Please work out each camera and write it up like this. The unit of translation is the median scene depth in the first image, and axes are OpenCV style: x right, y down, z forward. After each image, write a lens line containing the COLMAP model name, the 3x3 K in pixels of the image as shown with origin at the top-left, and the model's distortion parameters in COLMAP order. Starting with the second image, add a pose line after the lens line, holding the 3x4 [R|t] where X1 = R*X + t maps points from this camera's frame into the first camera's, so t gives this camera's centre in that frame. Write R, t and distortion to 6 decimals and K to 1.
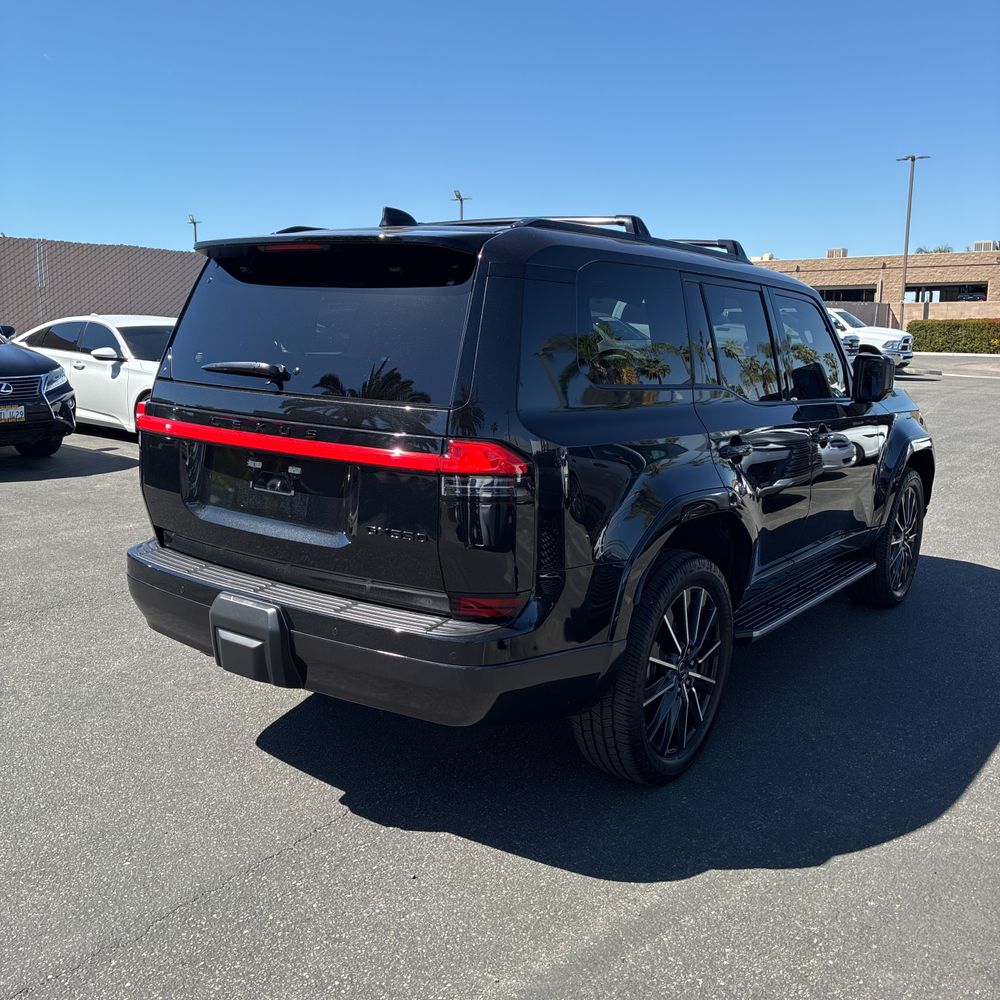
lens RADIAL K [[978.2, 0, 490.0], [0, 978.2, 501.4], [0, 0, 1]] dist [0.087933, 0.000437]
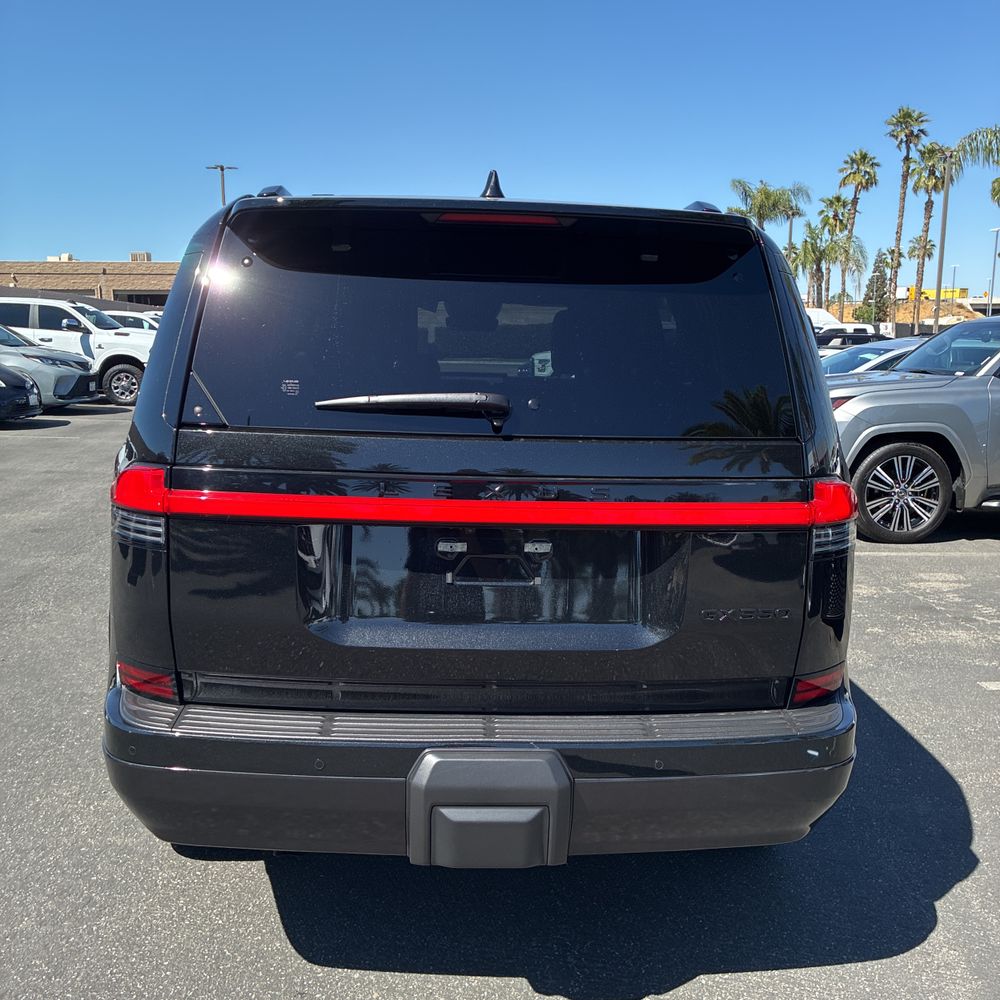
lens RADIAL K [[1012.7, 0, 486.6], [0, 1012.7, 500.4], [0, 0, 1]] dist [0.023172, -0.024768]
pose [[0.789708, -0.113264, 0.602937, -0.627842], [0.107905, 0.993132, 0.045232, -0.097134], [-0.603919, 0.029340, 0.796506, 0.446971]]
